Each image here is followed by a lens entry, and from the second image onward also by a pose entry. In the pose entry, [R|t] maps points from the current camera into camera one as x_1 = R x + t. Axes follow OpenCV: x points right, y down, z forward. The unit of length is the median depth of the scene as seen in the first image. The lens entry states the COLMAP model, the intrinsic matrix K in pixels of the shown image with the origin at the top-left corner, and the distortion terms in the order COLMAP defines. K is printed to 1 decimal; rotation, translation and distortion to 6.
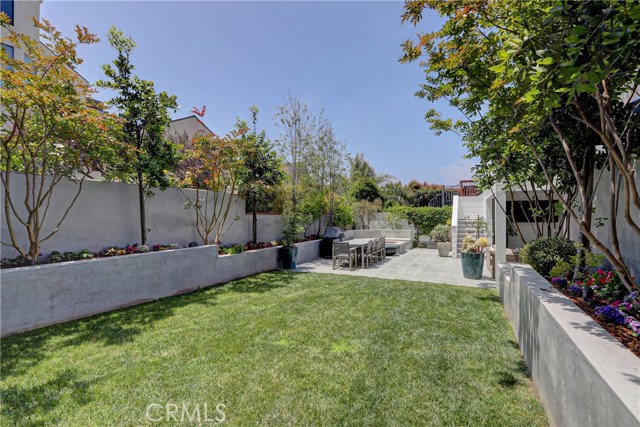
lens RADIAL K [[301.1, 0, 311.8], [0, 301.1, 214.9], [0, 0, 1]] dist [-0.000226, -0.000285]
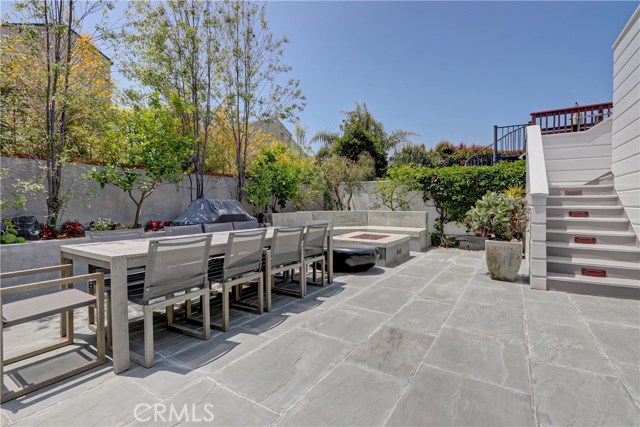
lens RADIAL K [[298.0, 0, 307.6], [0, 298.0, 205.0], [0, 0, 1]] dist [-0.000609, -0.000275]
pose [[0.991985, 0.002141, -0.126334, 0.196729], [-0.000972, 0.999956, 0.009311, 0.035452], [0.126348, -0.009114, 0.991944, 0.486517]]
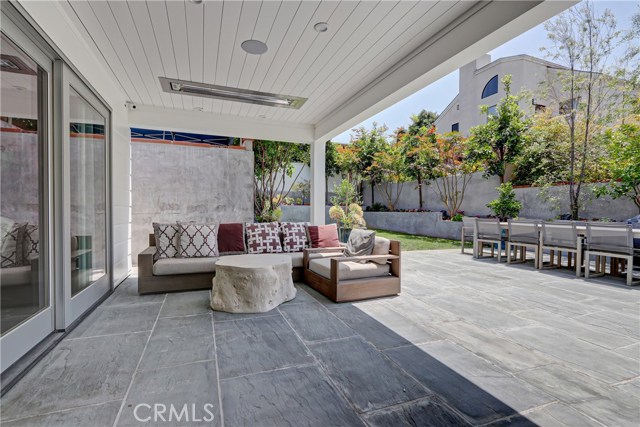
lens RADIAL K [[300.0, 0, 320.0], [0, 300.0, 213.5], [0, 0, 1]] dist [-0.000448, 0.000104]
pose [[-0.655729, 0.006817, -0.754966, 0.558021], [-0.001938, 0.999941, 0.010713, 0.041677], [0.754994, 0.008488, -0.655677, 0.708843]]
